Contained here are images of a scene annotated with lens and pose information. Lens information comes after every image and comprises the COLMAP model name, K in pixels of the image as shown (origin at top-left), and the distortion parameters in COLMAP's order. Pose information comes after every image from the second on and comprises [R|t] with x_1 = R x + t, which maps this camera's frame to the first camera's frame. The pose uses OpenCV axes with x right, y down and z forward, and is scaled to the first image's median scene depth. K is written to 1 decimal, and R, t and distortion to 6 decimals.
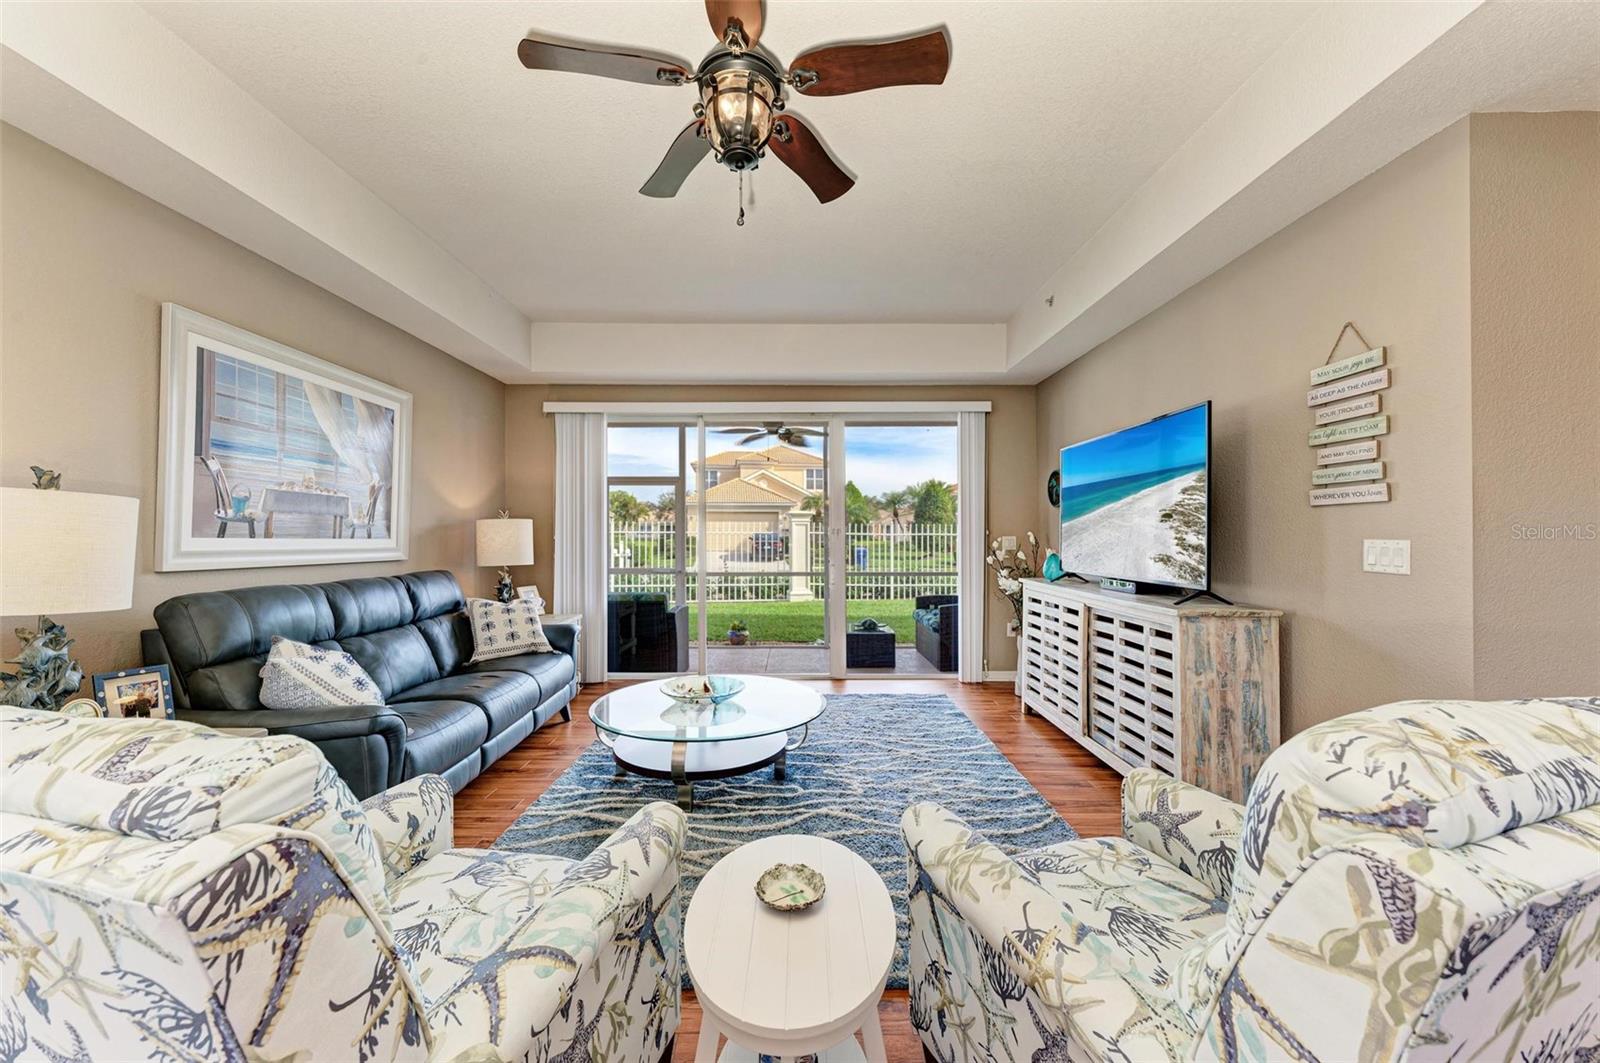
lens RADIAL K [[594.9, 0, 800.0], [0, 594.9, 531.5], [0, 0, 1]] dist [0.015952, -0.000128]
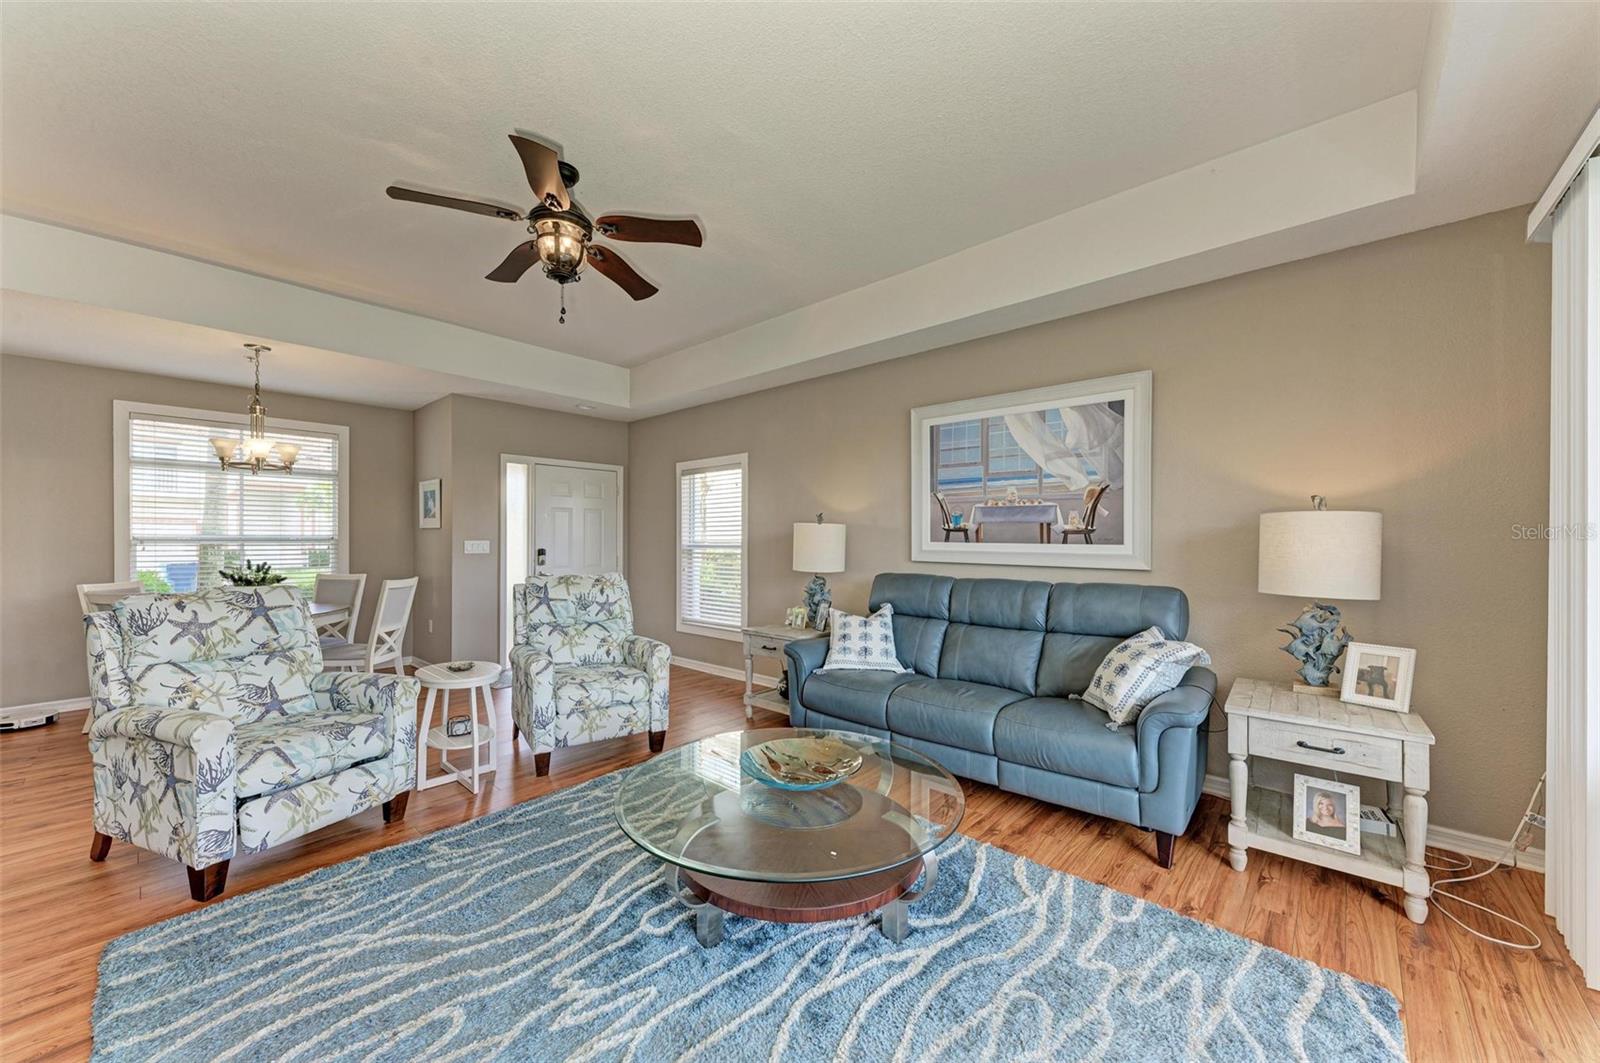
lens RADIAL K [[591.2, 0, 805.4], [0, 591.2, 538.1], [0, 0, 1]] dist [0.016629, -0.000106]
pose [[-0.673108, -0.001158, -0.739543, 0.377029], [0.005001, 0.999969, -0.006118, 0.006915], [0.739527, -0.007816, -0.673081, 1.618909]]
